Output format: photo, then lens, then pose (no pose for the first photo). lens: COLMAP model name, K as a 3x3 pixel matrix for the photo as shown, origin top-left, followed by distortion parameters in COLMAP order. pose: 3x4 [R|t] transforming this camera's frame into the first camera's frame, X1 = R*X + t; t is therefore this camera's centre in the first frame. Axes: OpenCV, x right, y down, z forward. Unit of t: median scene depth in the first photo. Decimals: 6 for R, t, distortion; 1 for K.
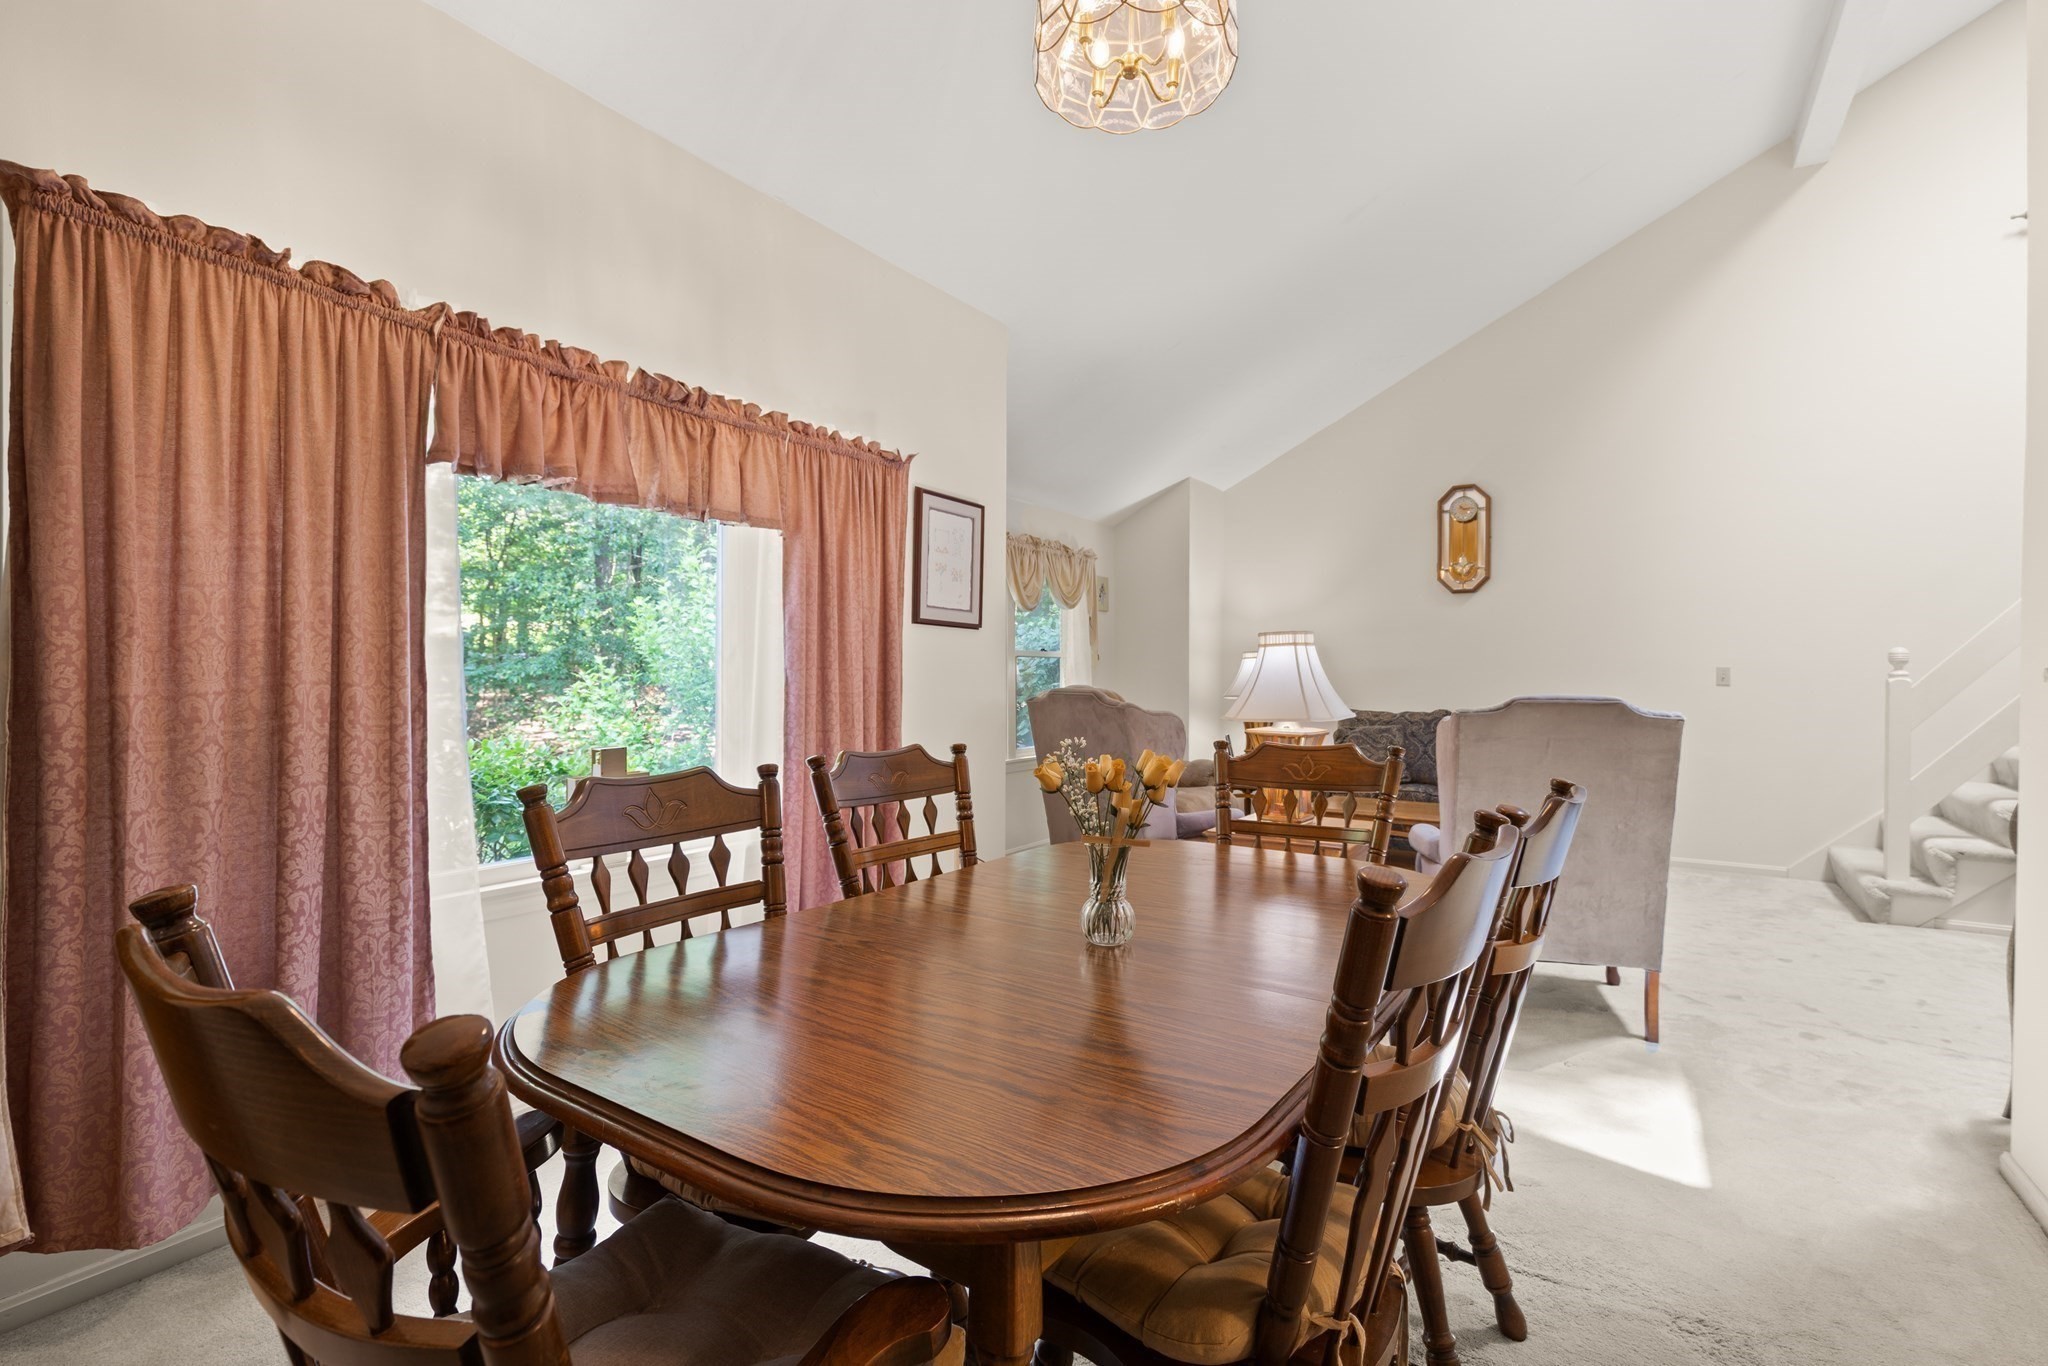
lens RADIAL K [[944.9, 0, 1031.7], [0, 944.9, 682.3], [0, 0, 1]] dist [-0.001663, -0.000456]
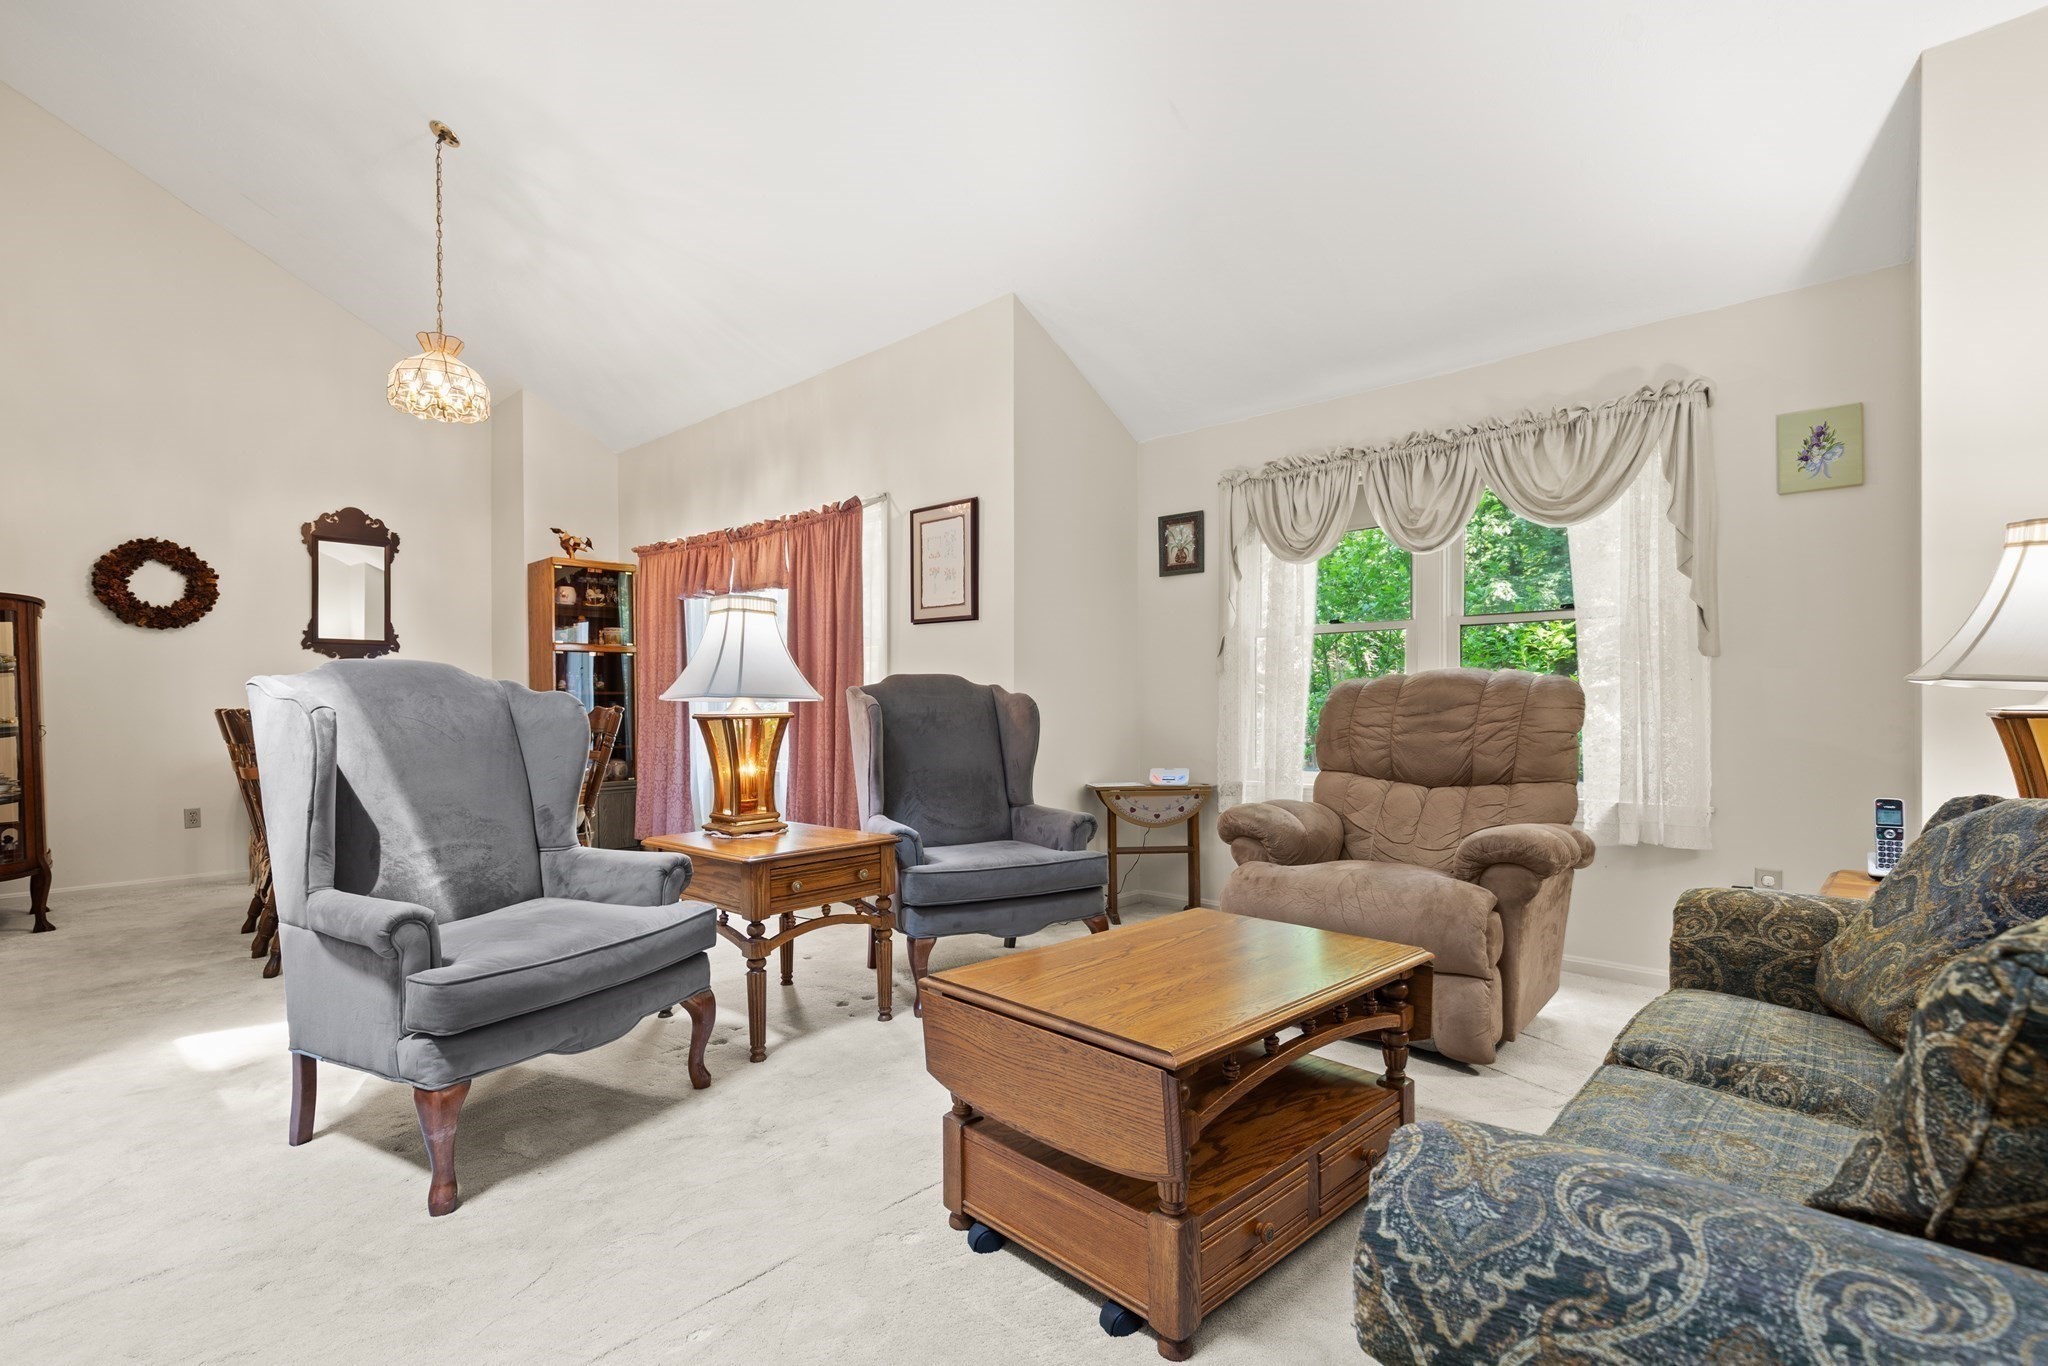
lens RADIAL K [[954.2, 0, 1022.2], [0, 954.2, 689.3], [0, 0, 1]] dist [0.001791, 0.000417]
pose [[-0.172397, -0.020248, -0.984819, 0.895224], [-0.003606, 0.999795, -0.019925, 0.036591], [0.985021, 0.000116, -0.172435, 1.160634]]
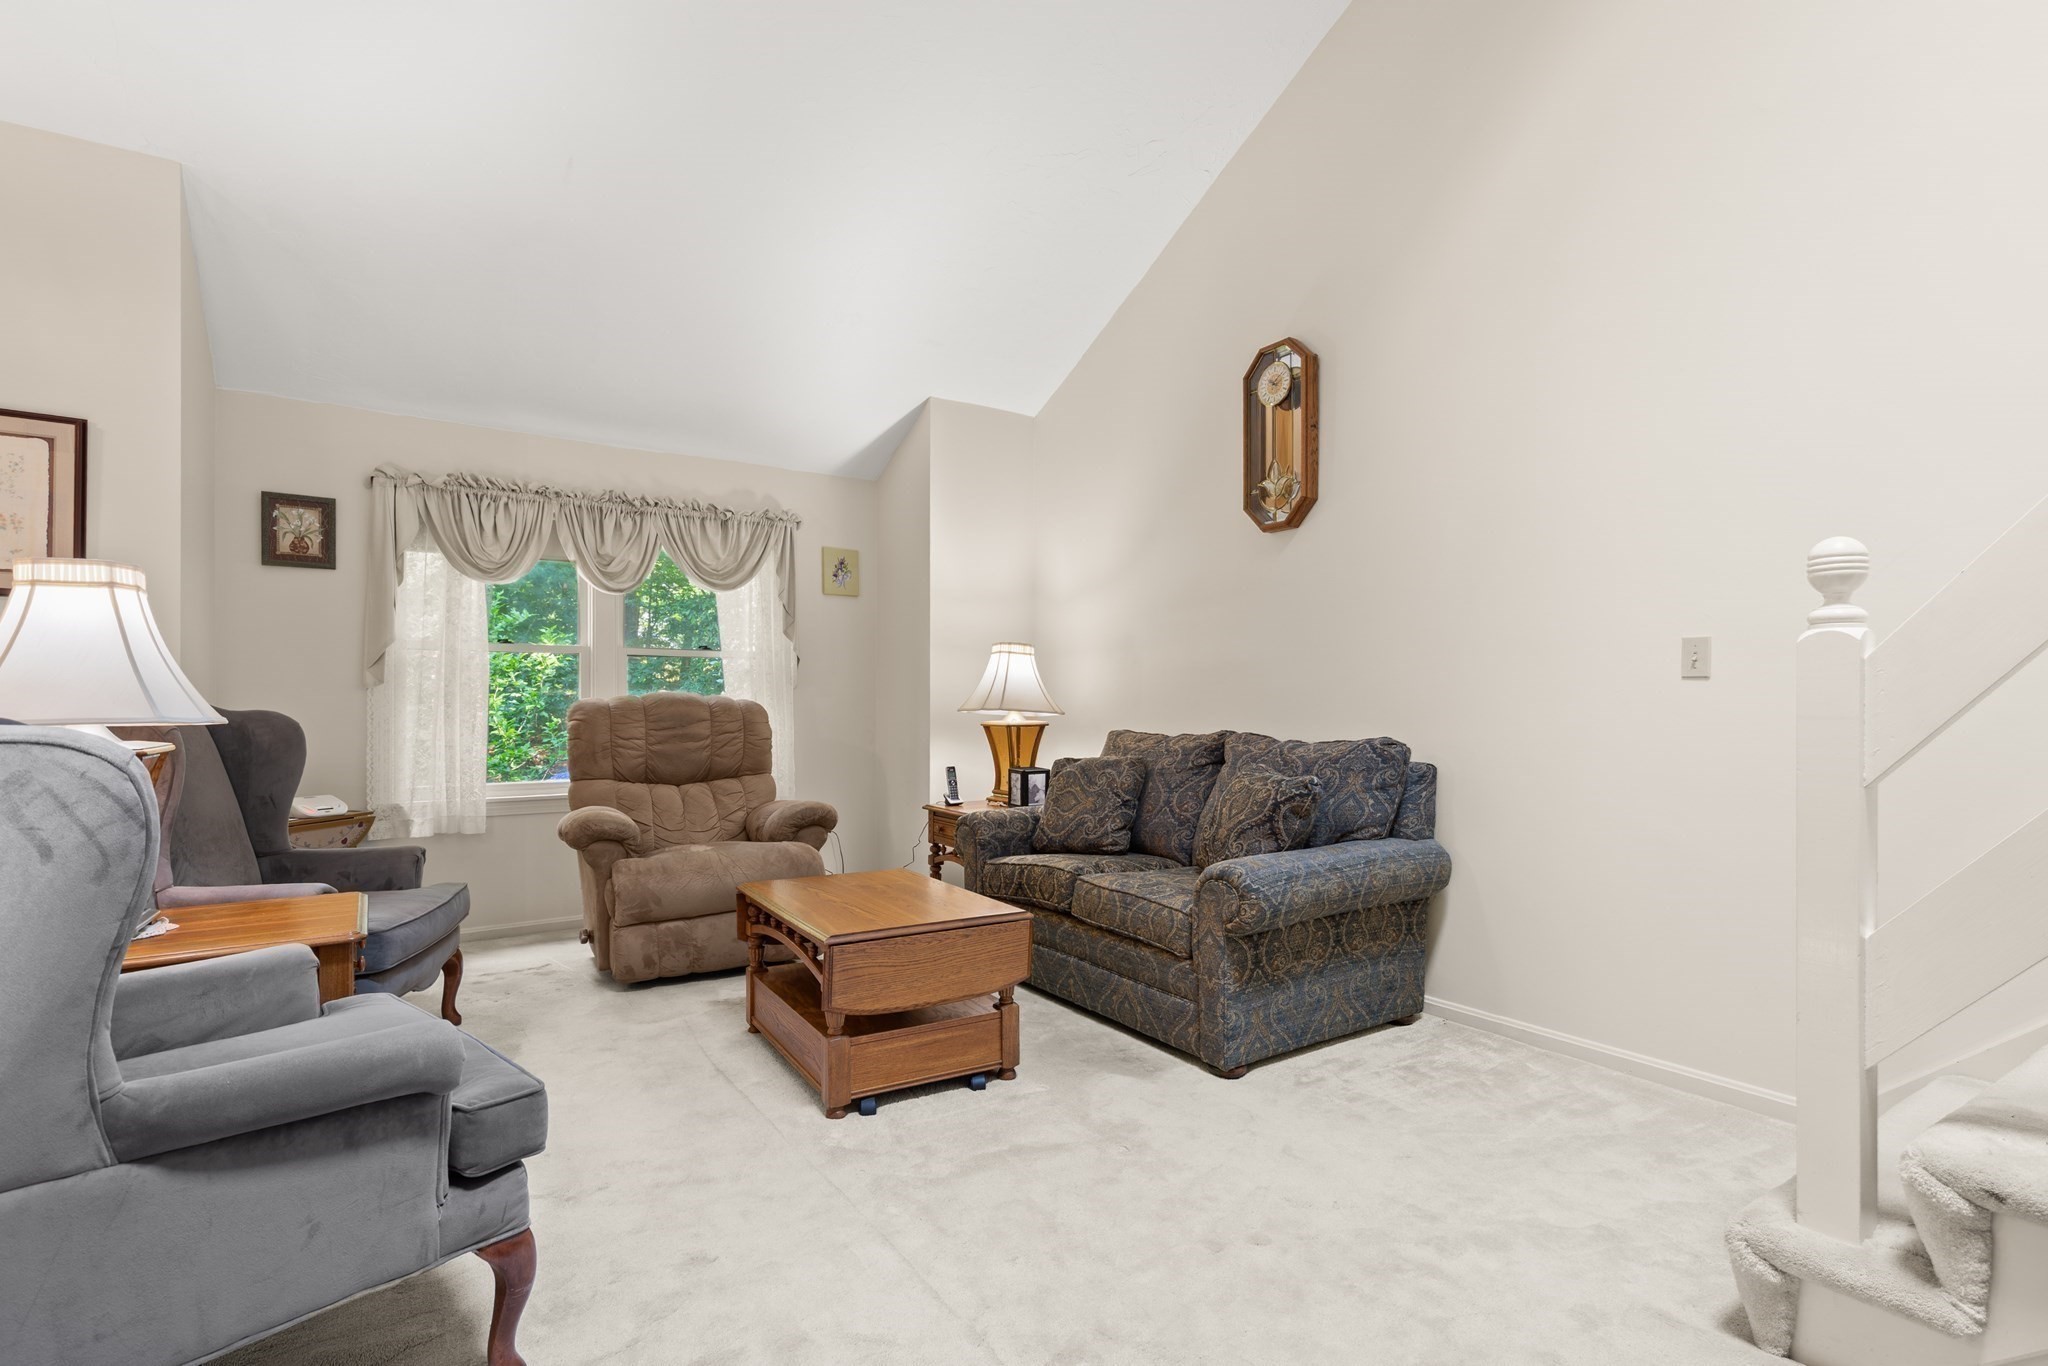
lens RADIAL K [[974.6, 0, 1022.7], [0, 974.6, 706.9], [0, 0, 1]] dist [0.008979, -0.001214]
pose [[0.918916, -0.004127, -0.394432, 0.811135], [0.000883, 0.999964, -0.008404, 0.027066], [0.394453, 0.007374, 0.918887, 0.580382]]
